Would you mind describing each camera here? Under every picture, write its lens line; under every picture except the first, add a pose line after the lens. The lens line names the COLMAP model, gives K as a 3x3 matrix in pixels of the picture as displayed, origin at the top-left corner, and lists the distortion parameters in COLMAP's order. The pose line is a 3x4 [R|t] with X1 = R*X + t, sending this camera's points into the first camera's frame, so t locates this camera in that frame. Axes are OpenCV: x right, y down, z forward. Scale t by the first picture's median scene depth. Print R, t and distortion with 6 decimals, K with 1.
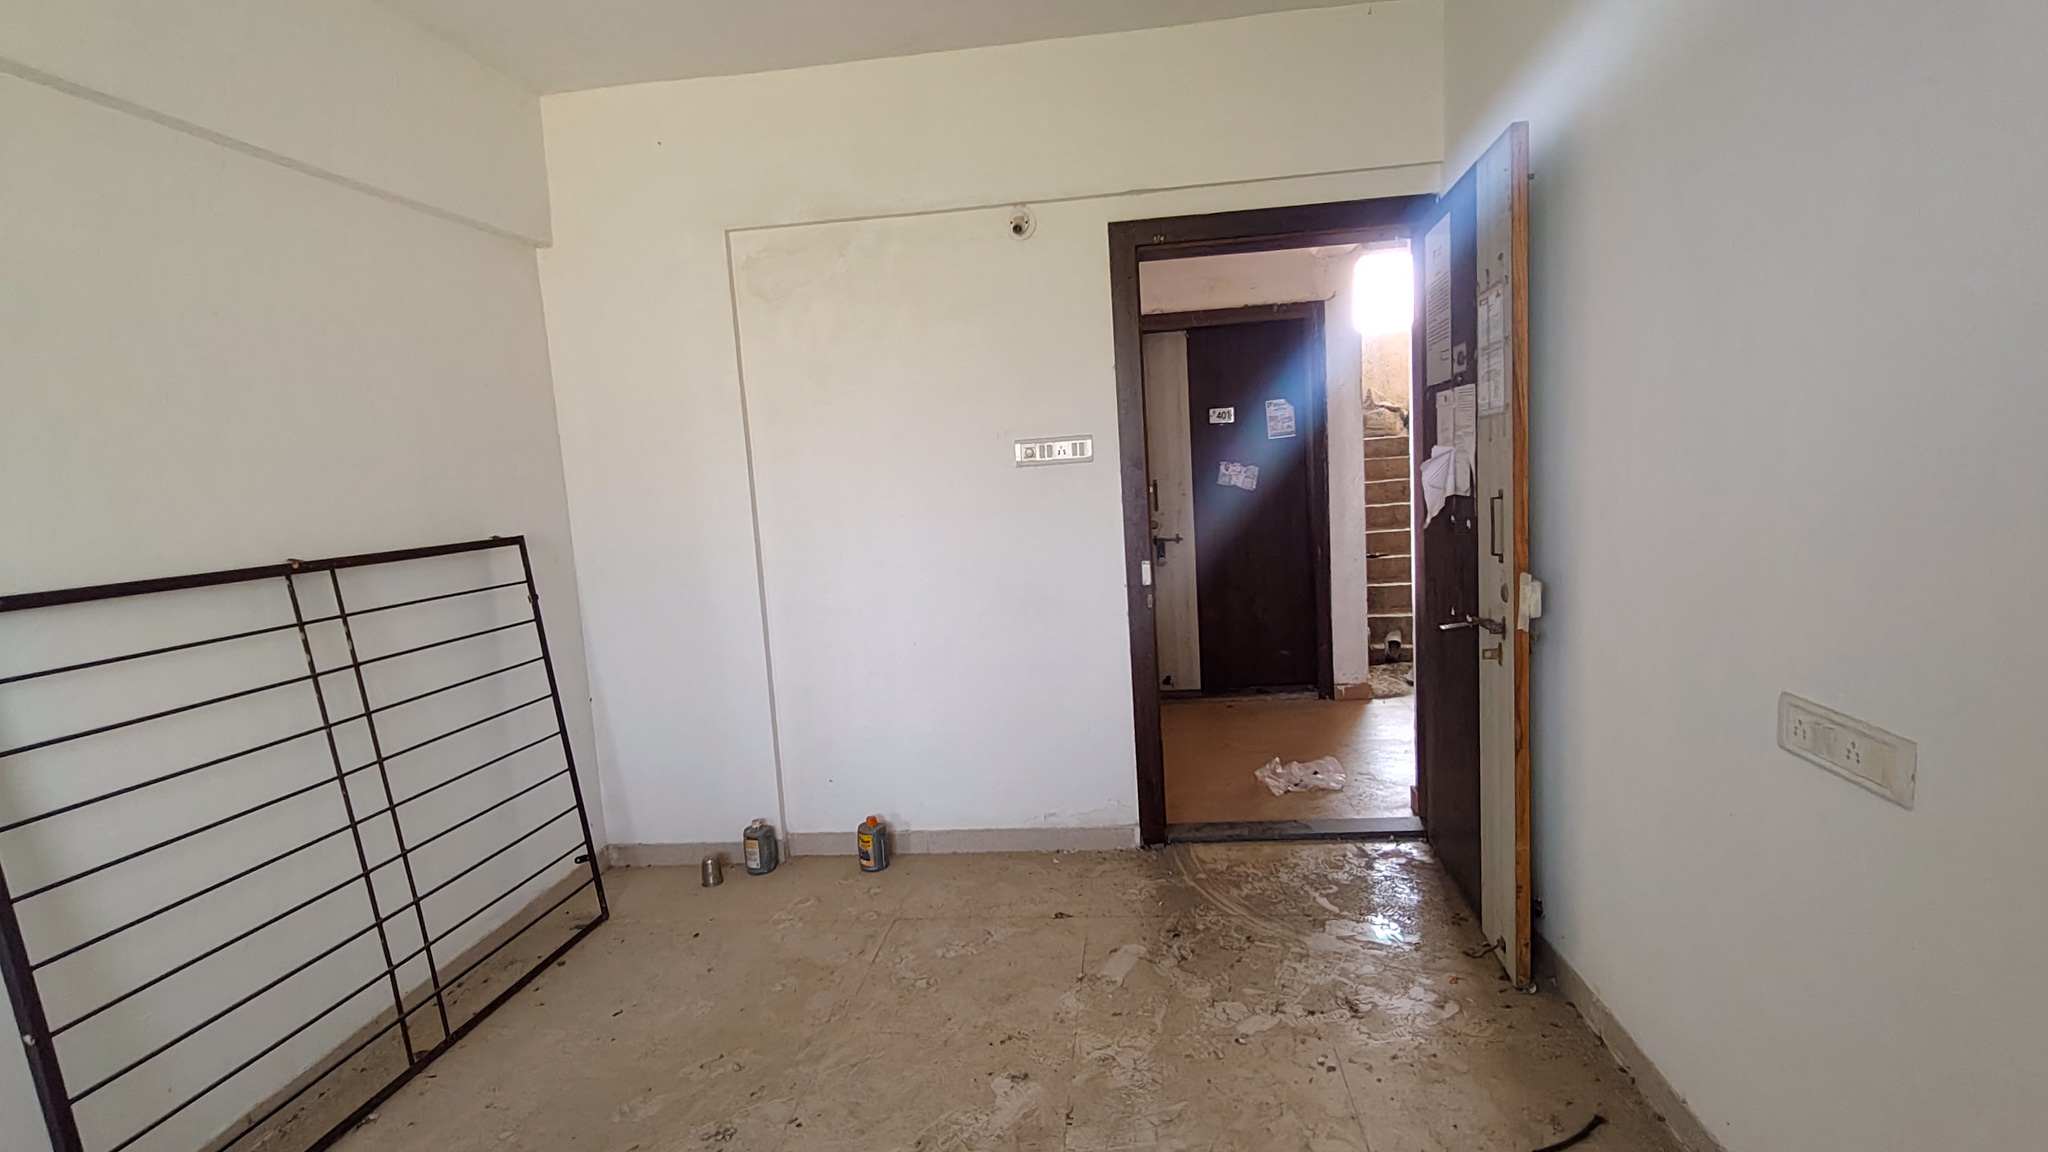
lens RADIAL K [[971.3, 0, 1025.1], [0, 971.3, 586.6], [0, 0, 1]] dist [0.003299, 0.000537]
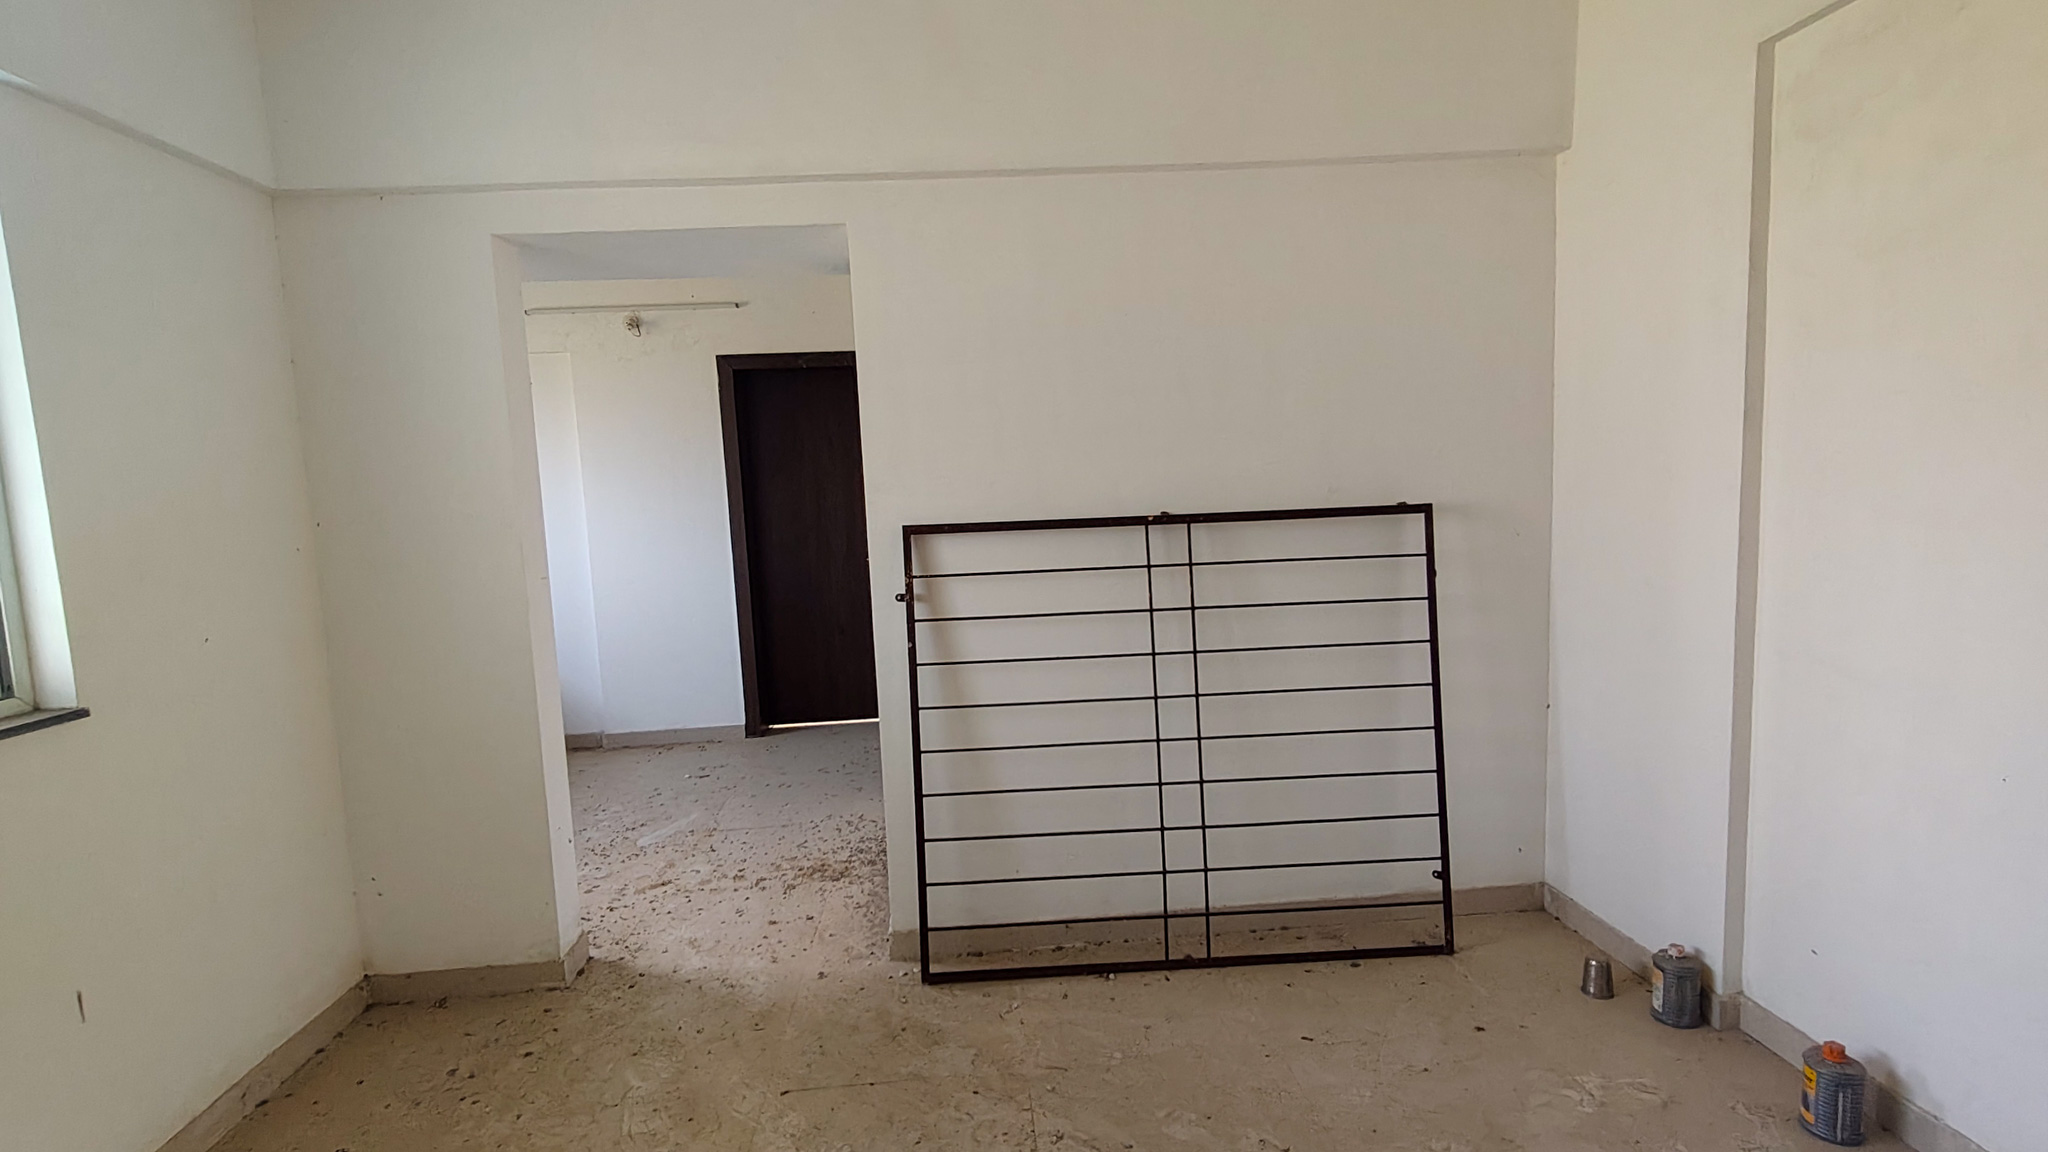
lens RADIAL K [[962.3, 0, 1019.6], [0, 962.3, 583.6], [0, 0, 1]] dist [0.005725, -0.000182]
pose [[0.180492, 0.159015, -0.970637, 0.289449], [-0.089960, 0.985377, 0.144701, -0.073722], [0.979454, 0.061201, 0.192158, 0.458103]]
